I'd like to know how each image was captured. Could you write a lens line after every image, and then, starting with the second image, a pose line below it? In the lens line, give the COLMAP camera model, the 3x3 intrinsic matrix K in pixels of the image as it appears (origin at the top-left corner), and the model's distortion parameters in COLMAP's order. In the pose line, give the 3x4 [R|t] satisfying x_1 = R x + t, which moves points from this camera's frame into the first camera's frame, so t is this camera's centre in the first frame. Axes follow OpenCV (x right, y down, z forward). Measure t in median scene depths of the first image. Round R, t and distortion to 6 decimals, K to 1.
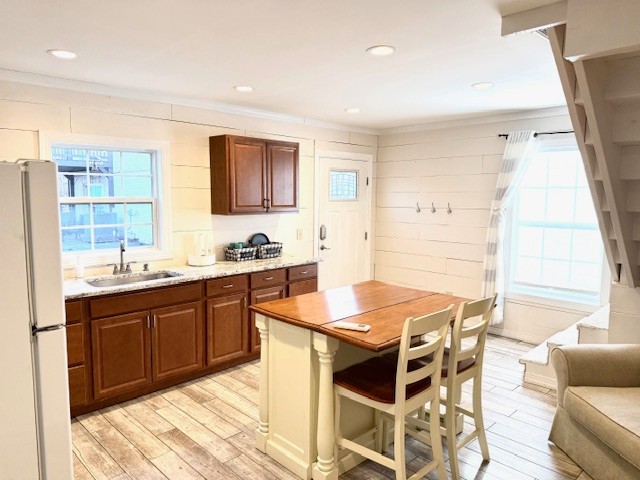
lens RADIAL K [[443.0, 0, 318.8], [0, 443.0, 240.5], [0, 0, 1]] dist [-0.024749, -0.004122]
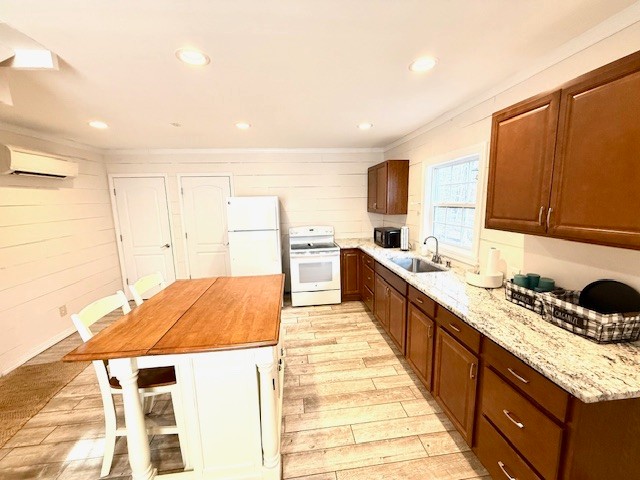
lens RADIAL K [[254.9, 0, 316.9], [0, 254.9, 237.5], [0, 0, 1]] dist [0.001101, 0.000012]
pose [[-0.626041, 0.122553, -0.770099, 0.281853], [-0.057293, 0.977675, 0.202163, -0.105861], [0.777682, 0.170684, -0.605043, 0.987426]]
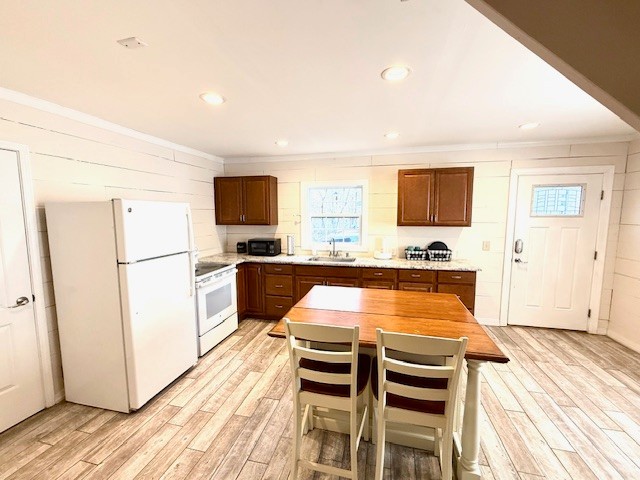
lens RADIAL K [[268.3, 0, 320.5], [0, 268.3, 240.5], [0, 0, 1]] dist [-0.001246, -0.000375]
pose [[0.527797, 0.080066, -0.845588, 0.379940], [-0.078708, 0.995874, 0.045169, -0.029314], [0.845716, 0.042715, 0.531921, 0.311711]]
